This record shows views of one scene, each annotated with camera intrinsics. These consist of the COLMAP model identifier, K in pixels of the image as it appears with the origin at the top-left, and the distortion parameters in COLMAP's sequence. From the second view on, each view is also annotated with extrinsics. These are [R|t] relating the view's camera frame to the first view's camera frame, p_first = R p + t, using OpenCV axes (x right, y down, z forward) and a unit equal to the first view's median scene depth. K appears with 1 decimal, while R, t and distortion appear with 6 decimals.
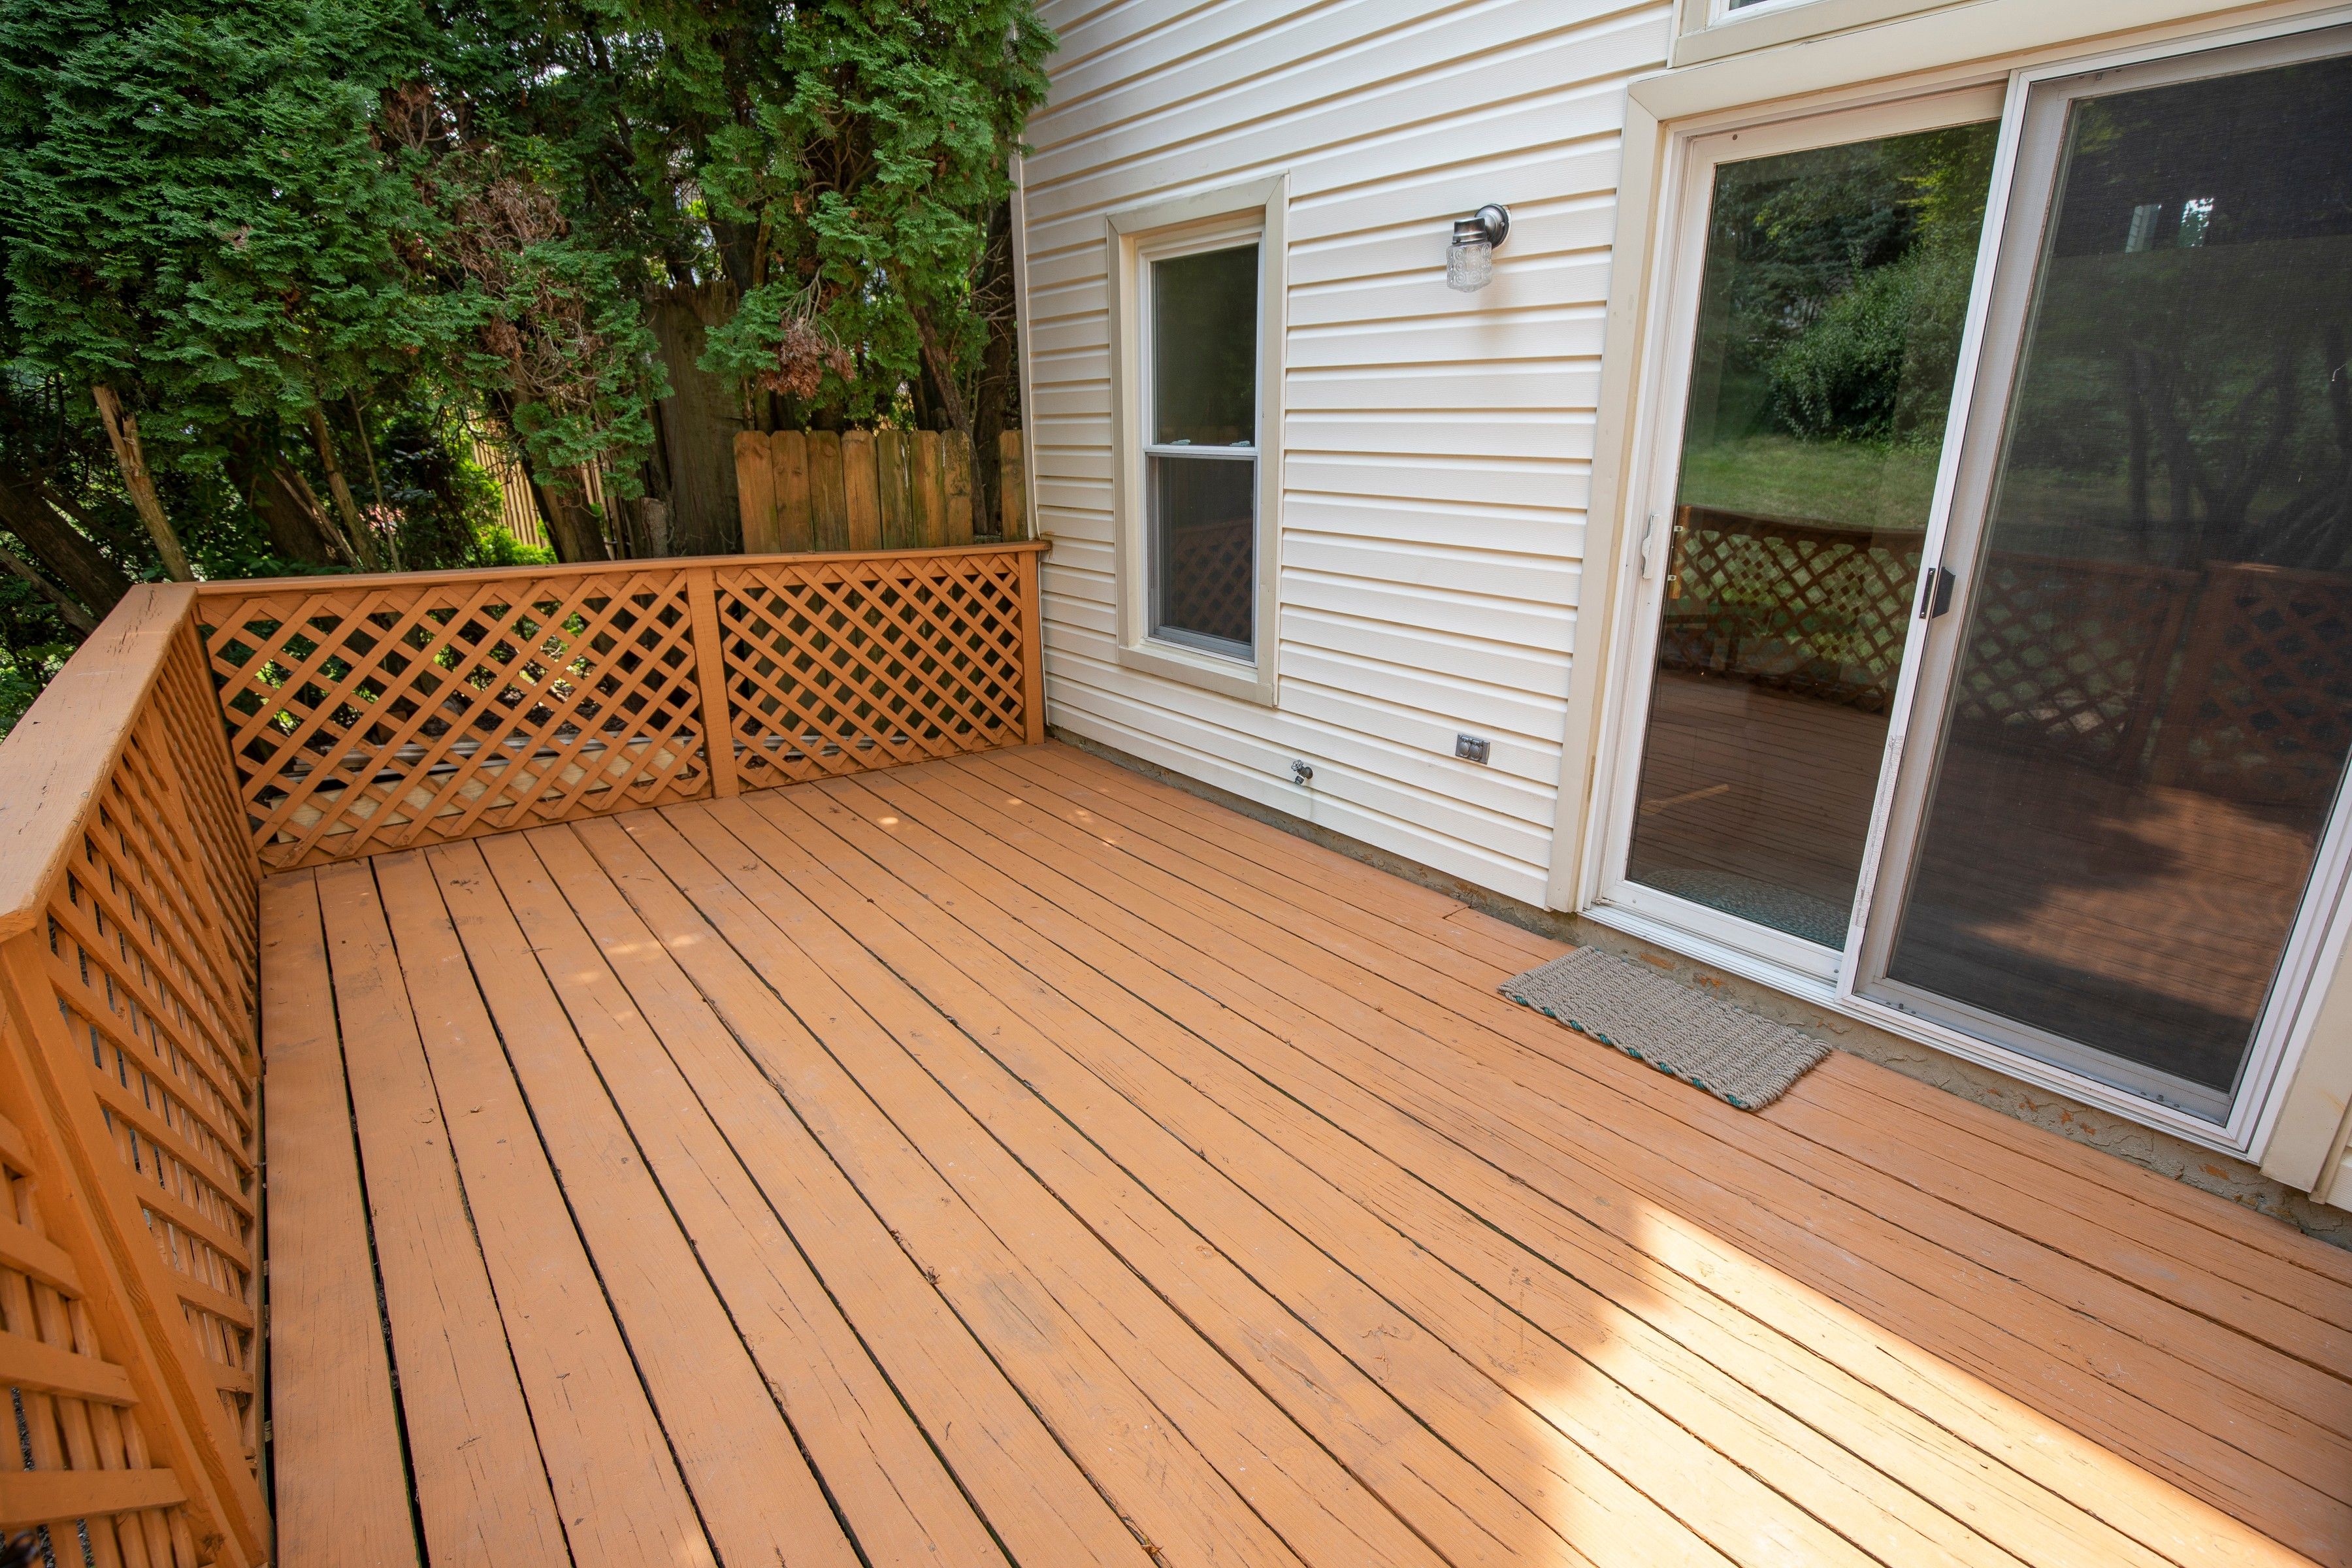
lens RADIAL K [[1086.7, 0, 1174.3], [0, 1086.7, 769.7], [0, 0, 1]] dist [-0.032198, 0.007490]
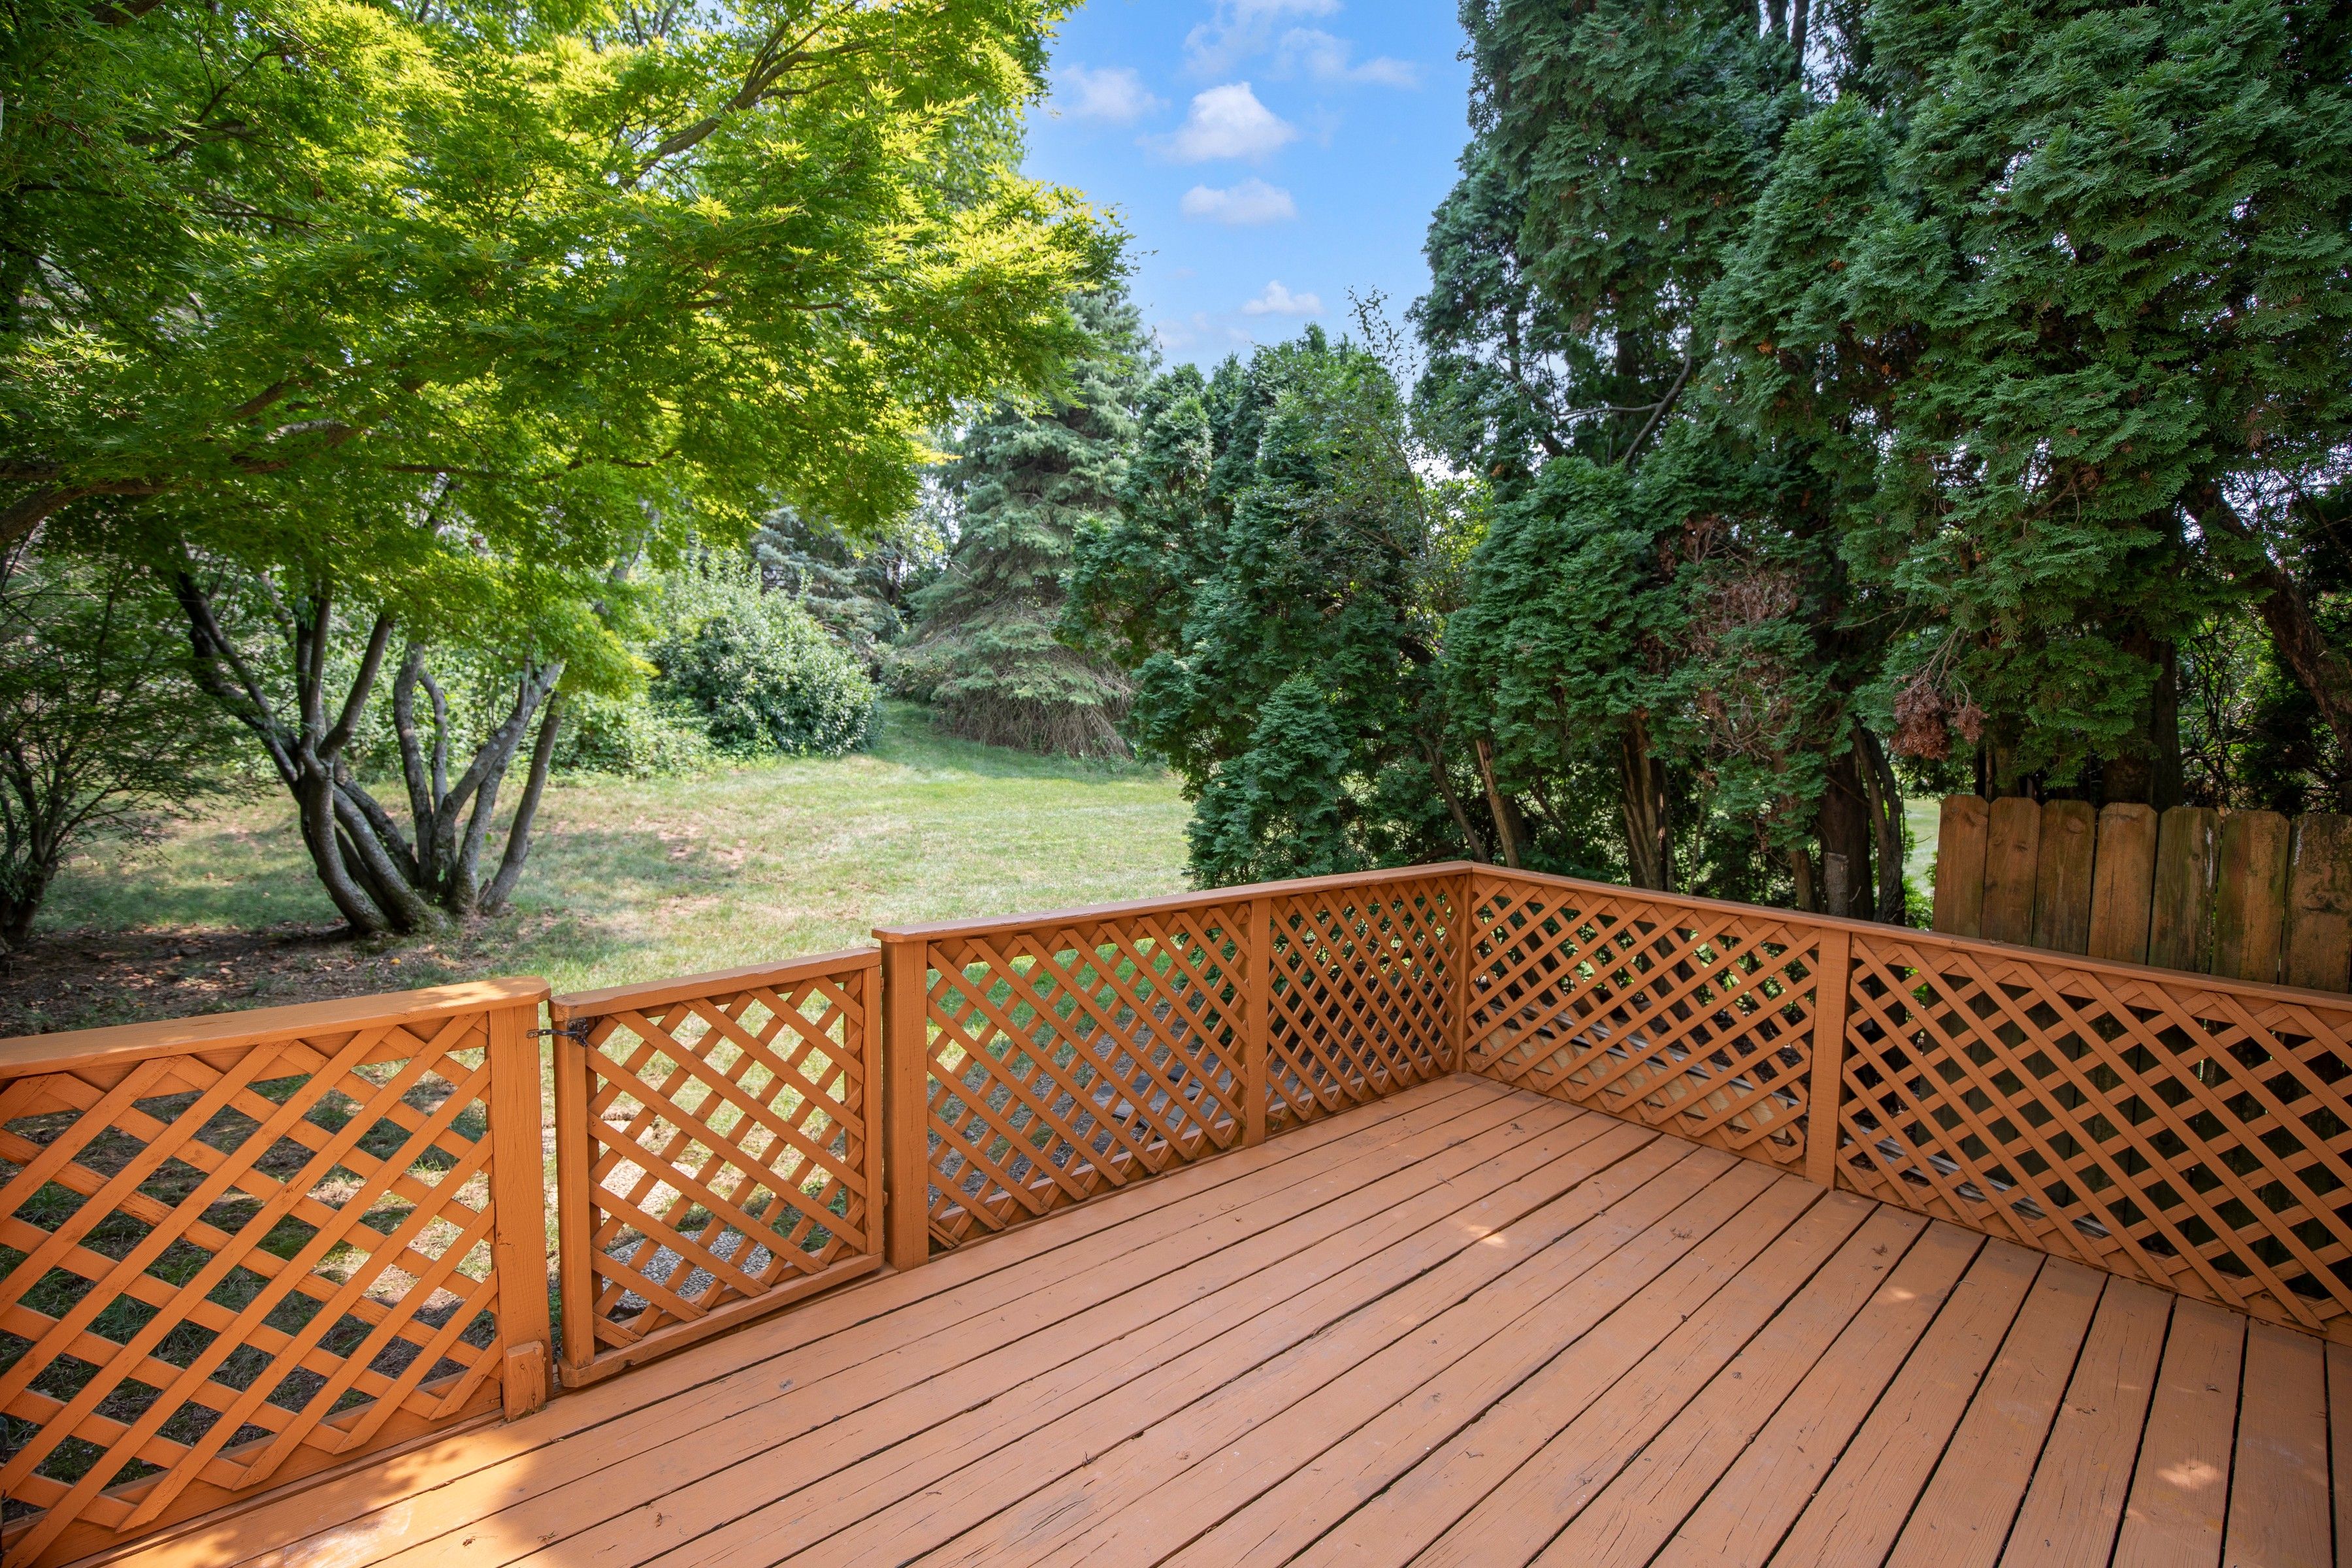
lens RADIAL K [[1067.5, 0, 1178.2], [0, 1067.5, 777.5], [0, 0, 1]] dist [-0.040794, 0.007615]
pose [[0.058993, 0.038892, -0.997501, 0.522506], [-0.329317, 0.944060, 0.017332, -0.171481], [0.942375, 0.327472, 0.068500, 0.437693]]
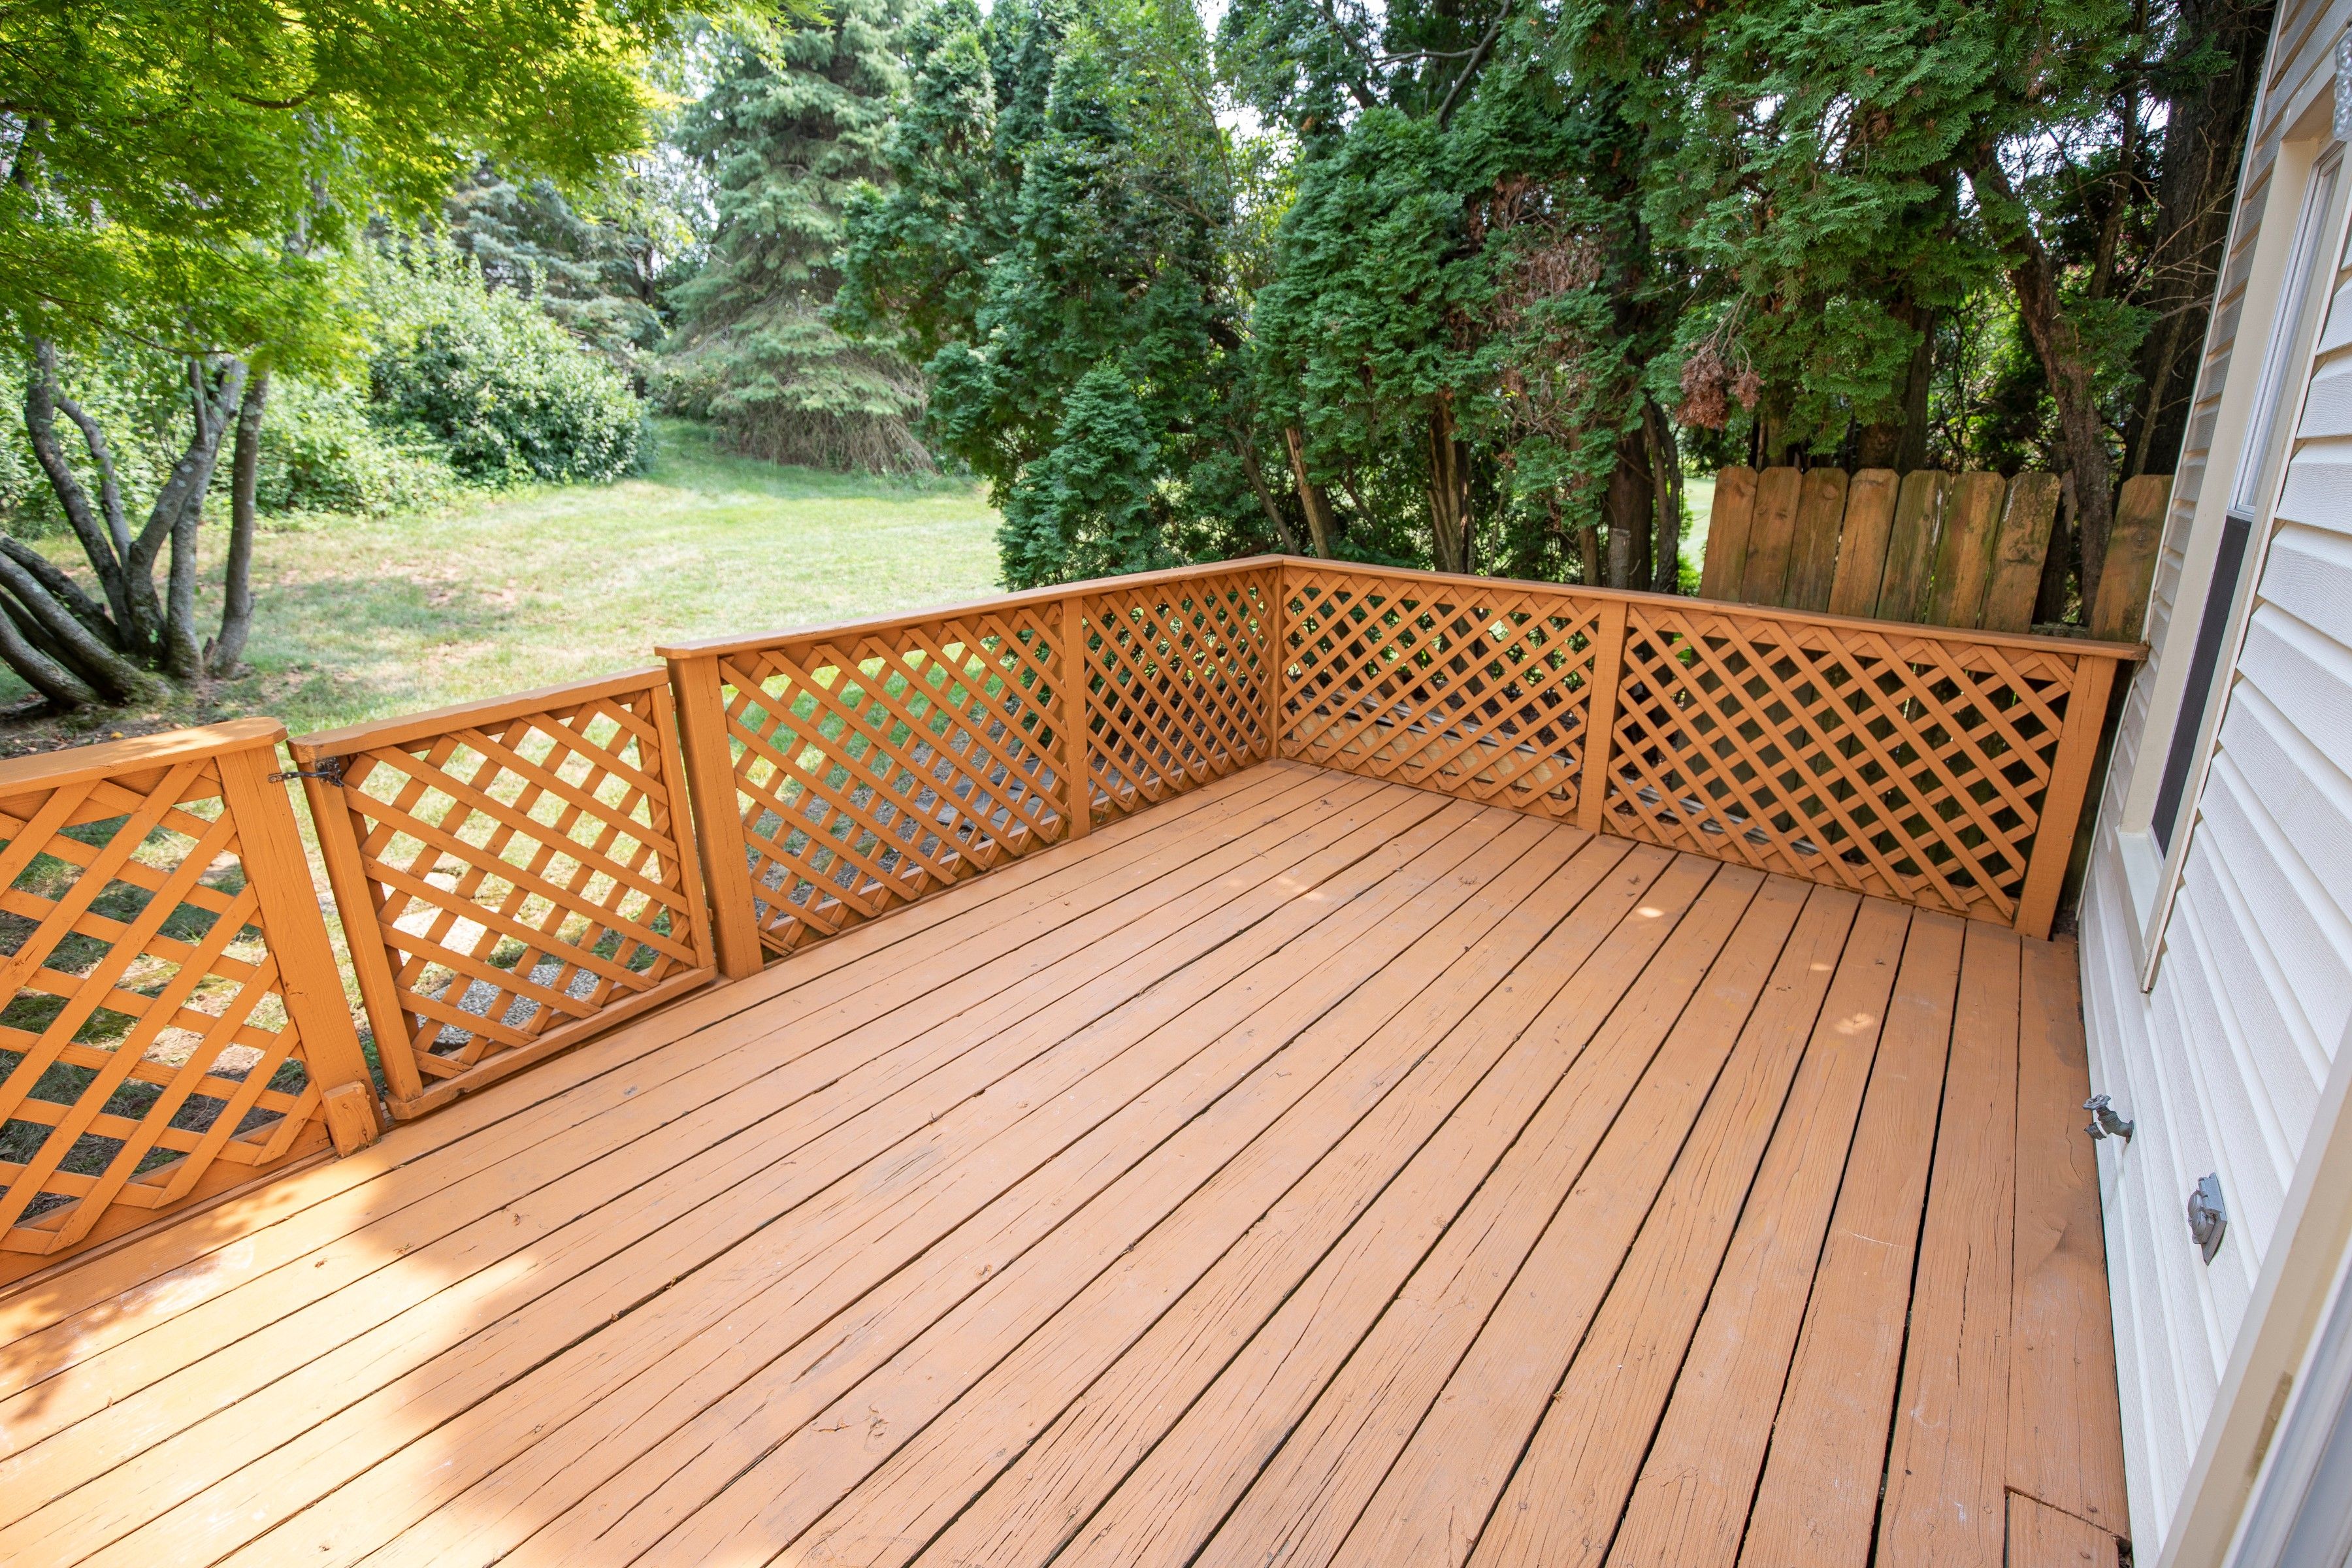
lens RADIAL K [[1067.5, 0, 1178.2], [0, 1067.5, 777.5], [0, 0, 1]] dist [-0.040794, 0.007615]
pose [[0.224524, 0.284180, -0.932111, 0.518132], [-0.294751, 0.931532, 0.213005, -0.153011], [0.928822, 0.226916, 0.292914, 0.461039]]
